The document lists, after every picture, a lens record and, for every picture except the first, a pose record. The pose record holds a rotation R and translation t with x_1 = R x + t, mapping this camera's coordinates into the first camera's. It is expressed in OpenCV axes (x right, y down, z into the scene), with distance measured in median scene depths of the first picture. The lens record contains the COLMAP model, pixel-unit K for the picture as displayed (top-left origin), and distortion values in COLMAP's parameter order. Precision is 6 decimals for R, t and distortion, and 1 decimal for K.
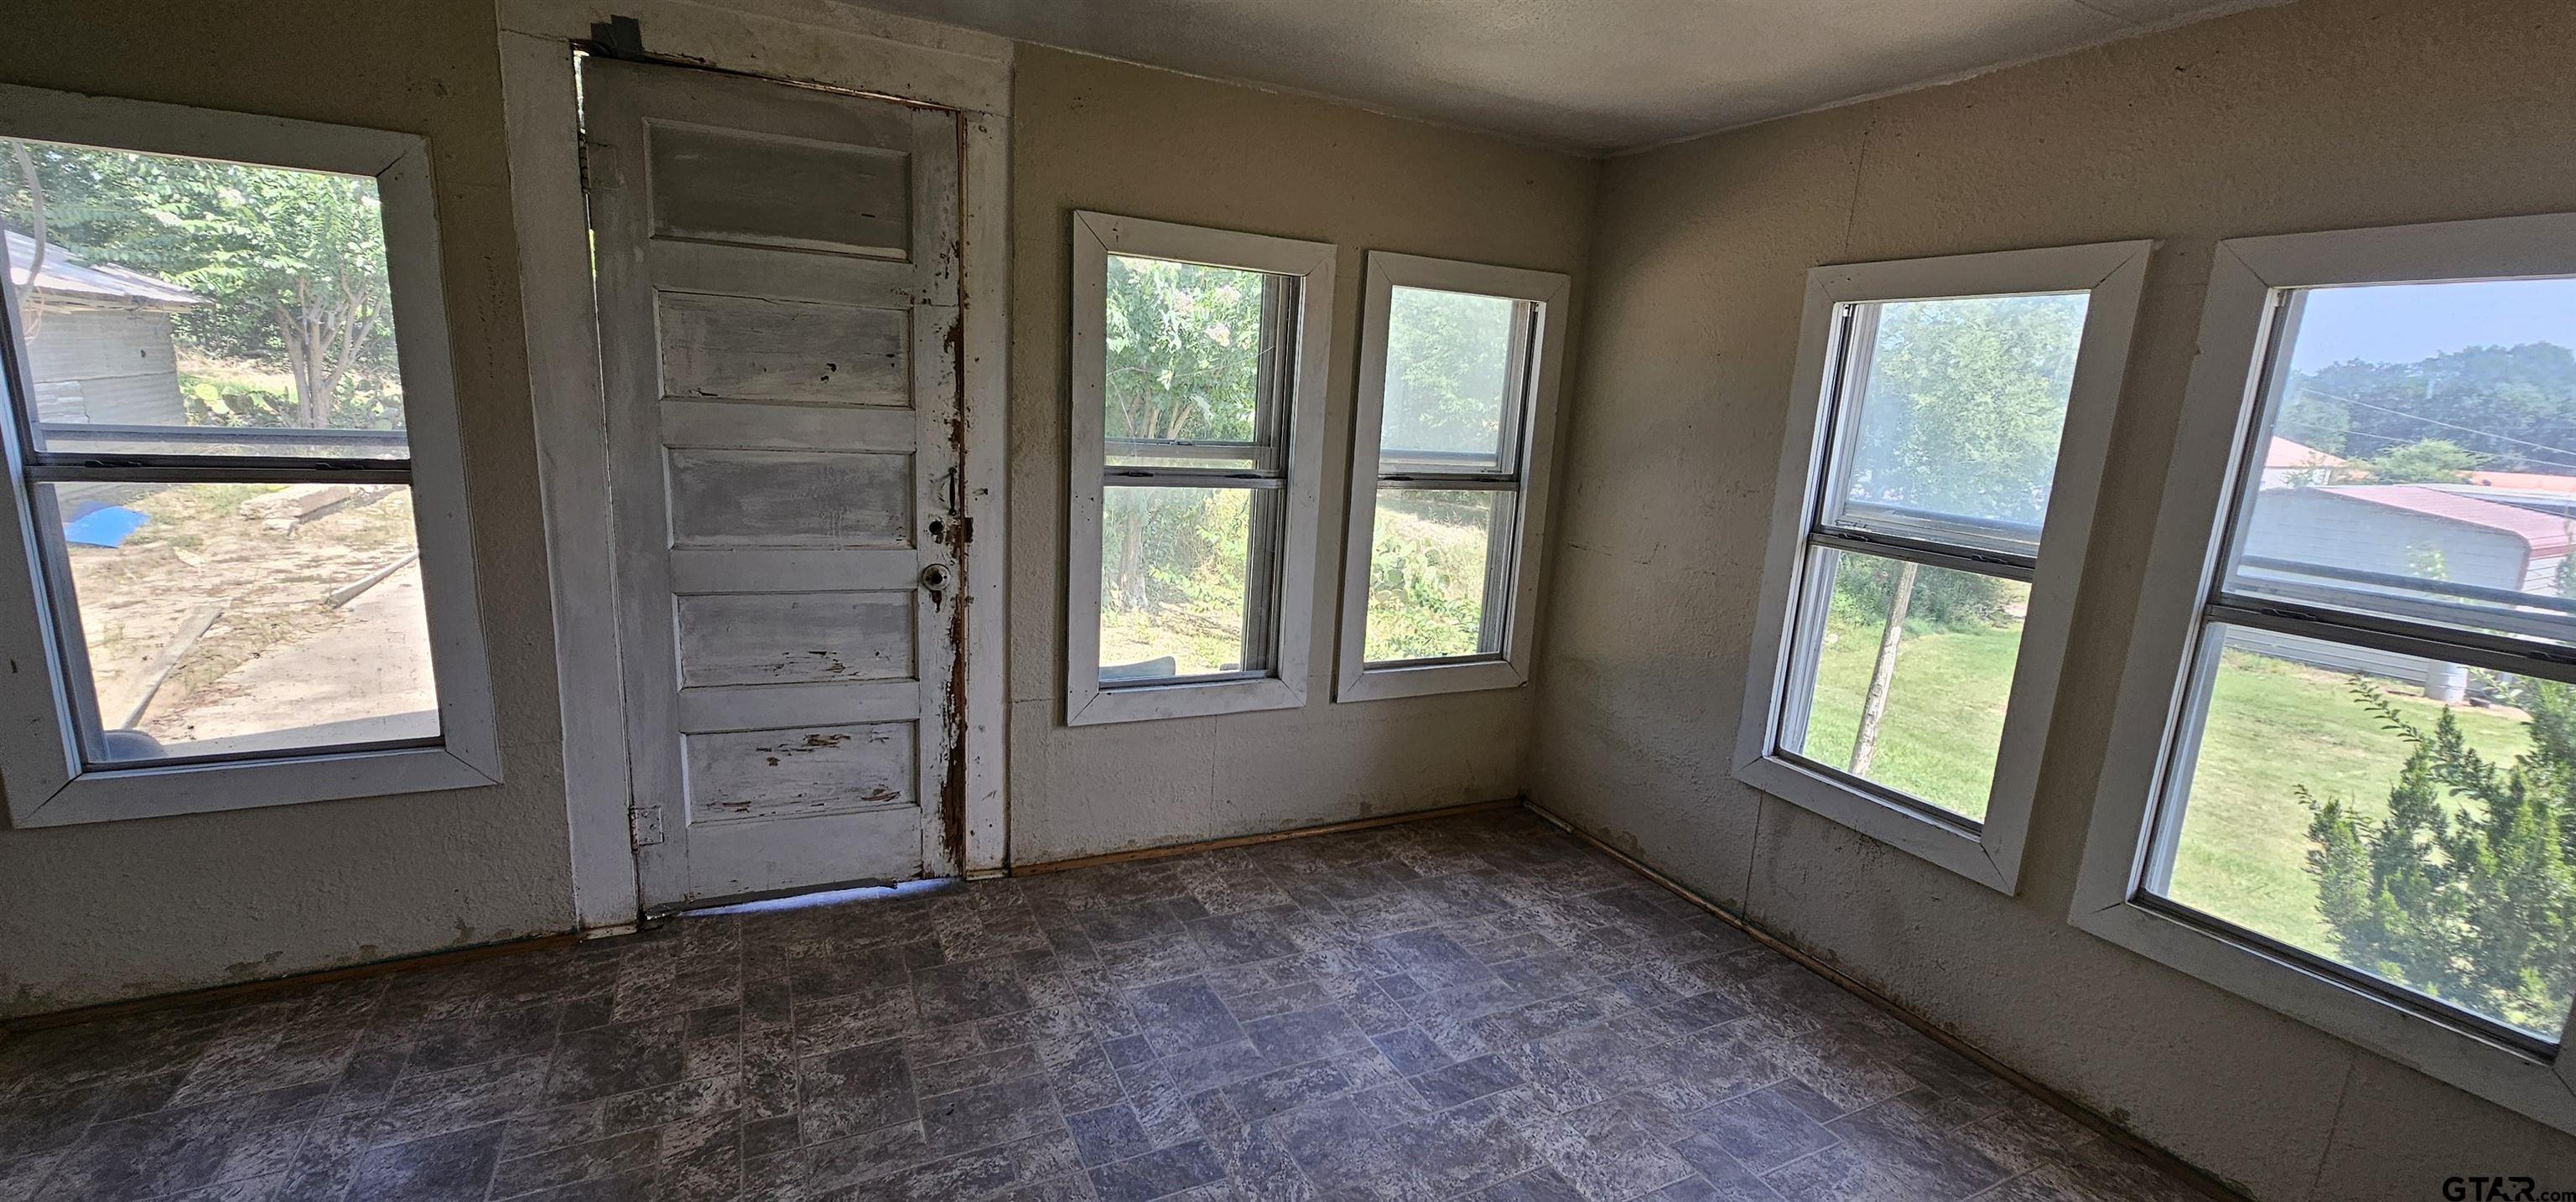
lens RADIAL K [[1065.0, 0, 1288.8], [0, 1065.0, 614.1], [0, 0, 1]] dist [0.006986, 0.001137]
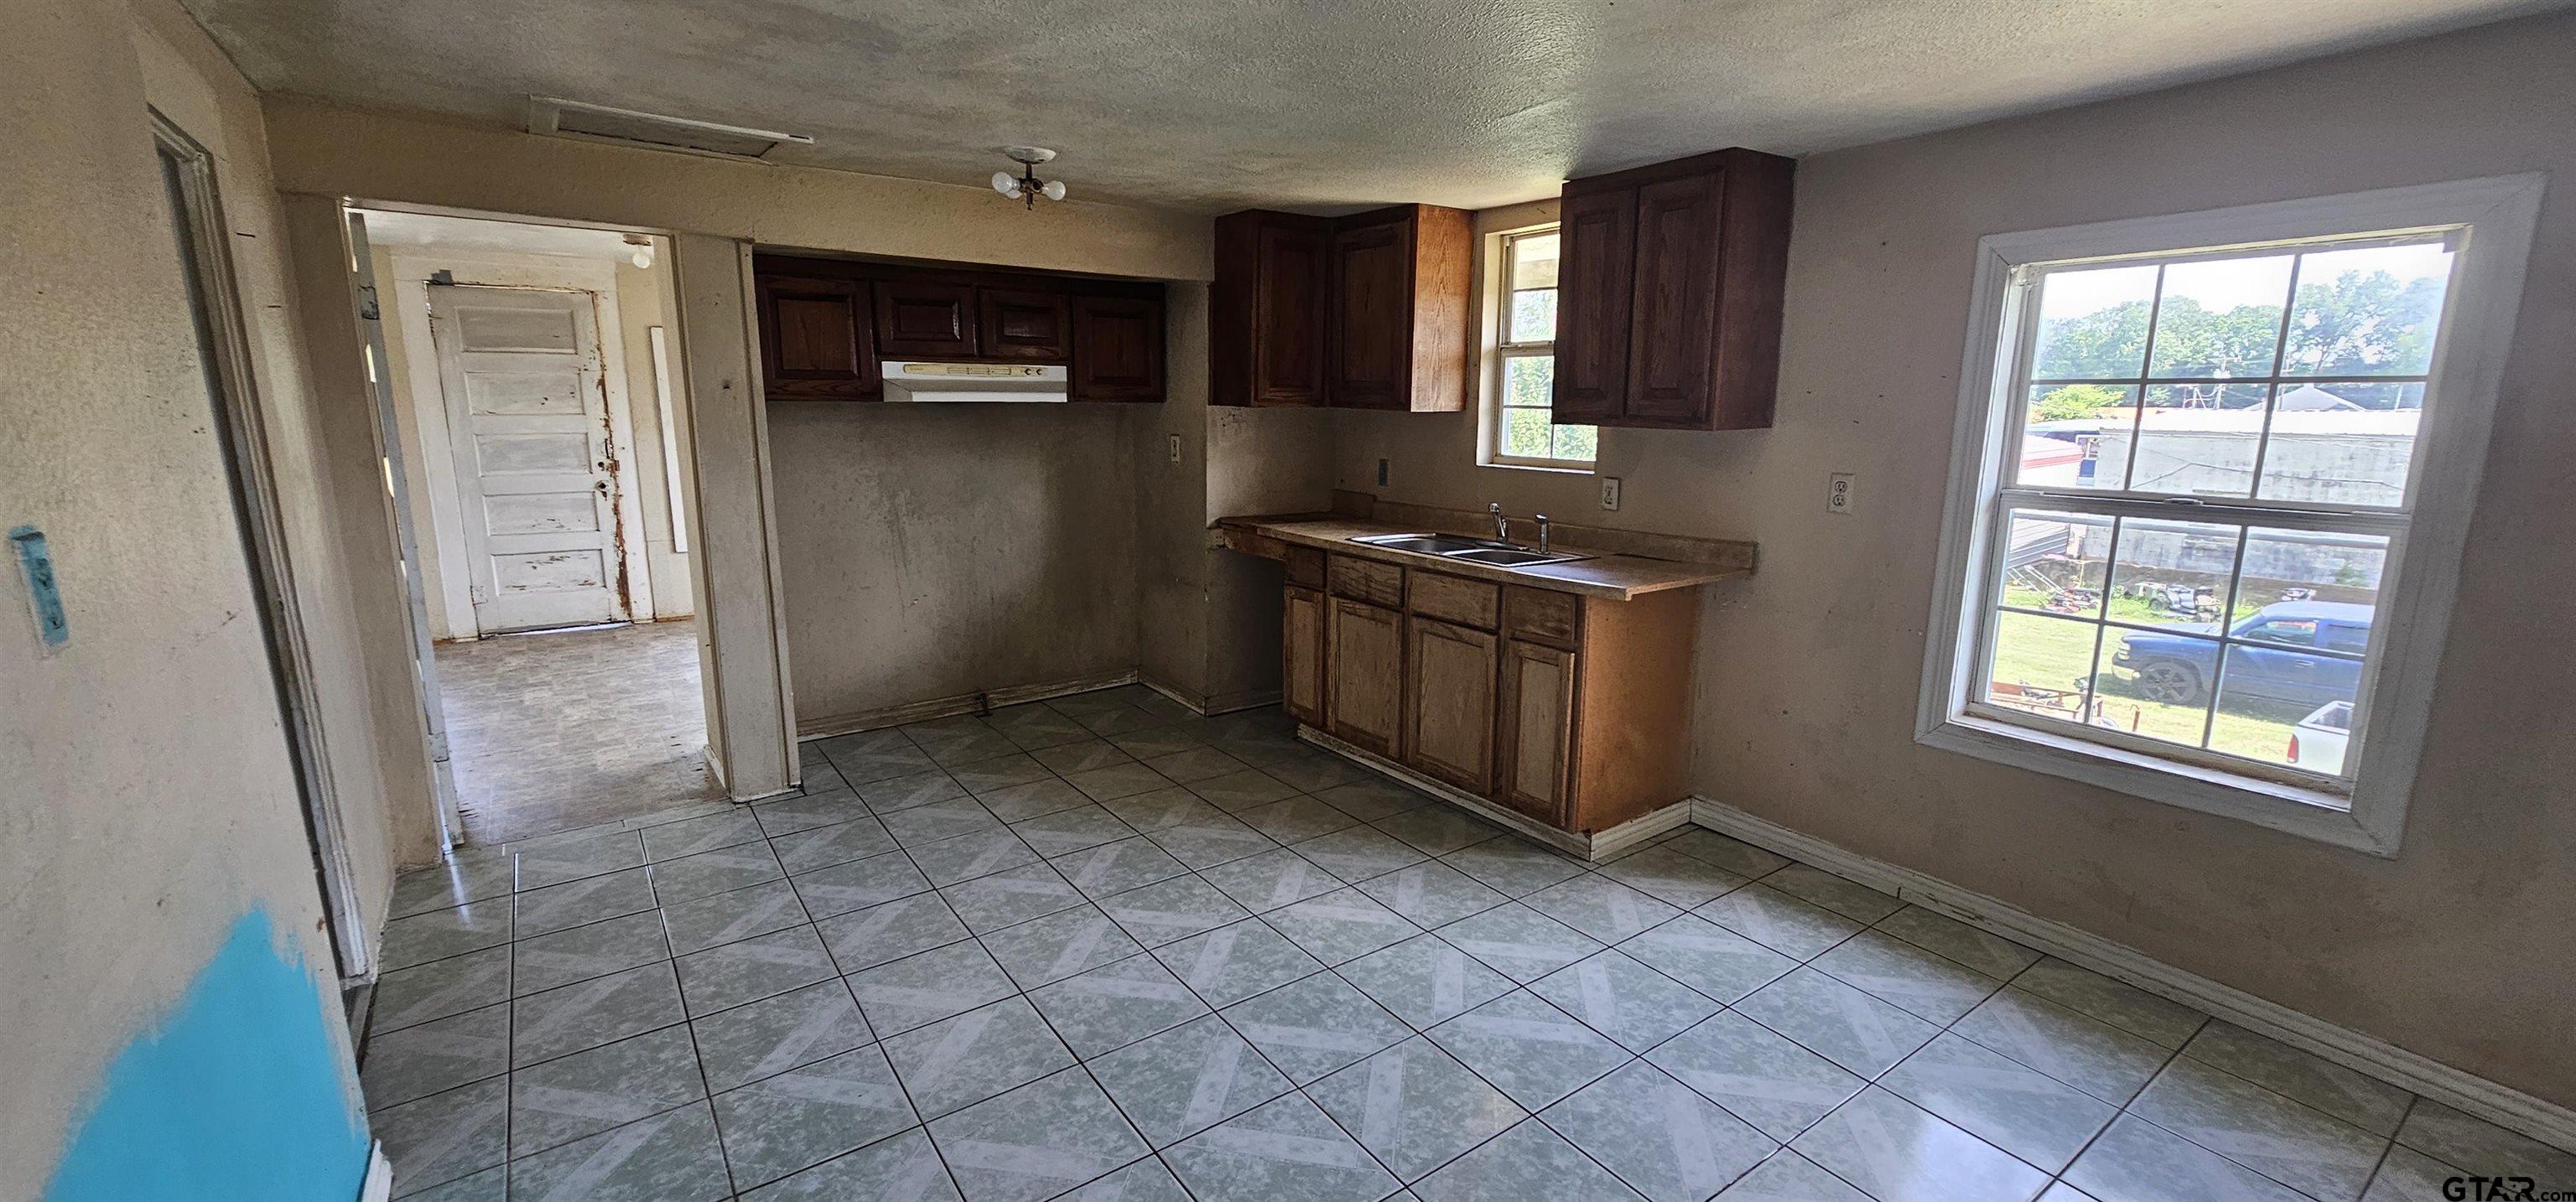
lens RADIAL K [[1065.0, 0, 1281.0], [0, 1065.0, 617.1], [0, 0, 1]] dist [0.006986, 0.001137]
pose [[0.990361, -0.075625, 0.116045, 0.869548], [0.075396, 0.997133, 0.006370, 0.358612], [-0.116194, 0.002441, 0.993224, -1.541244]]
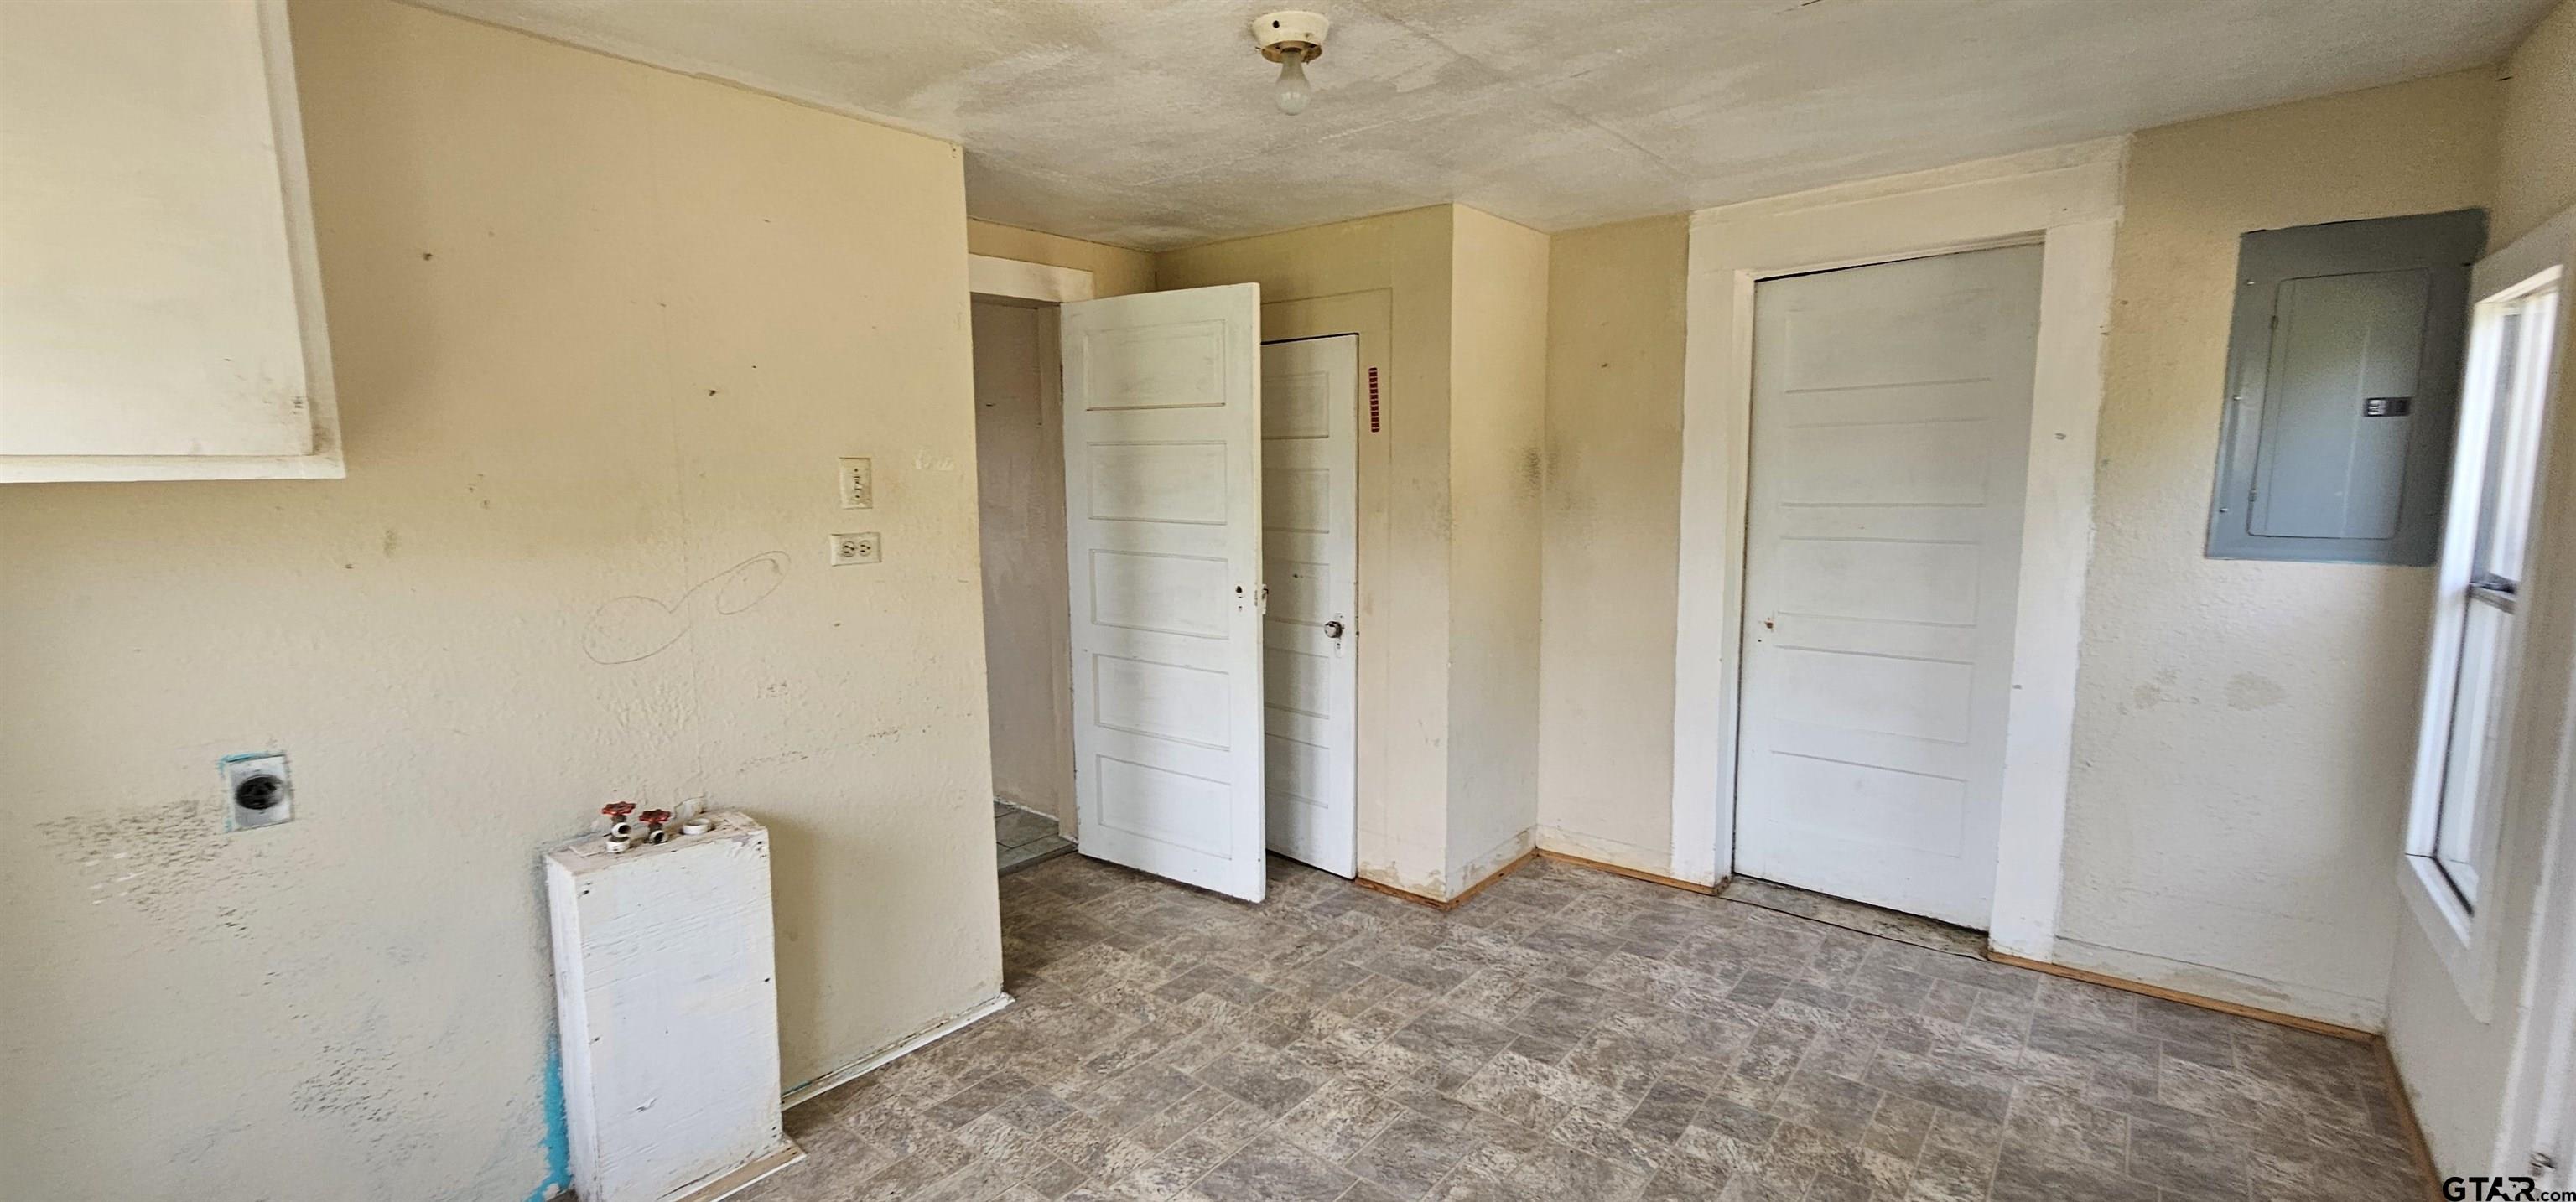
lens RADIAL K [[1065.0, 0, 1279.8], [0, 1065.0, 588.8], [0, 0, 1]] dist [0.006986, 0.001137]
pose [[-0.919484, -0.001022, -0.393126, 0.324037], [-0.127027, 0.947127, 0.294642, -0.231092], [0.372040, 0.320856, -0.870998, 1.124109]]
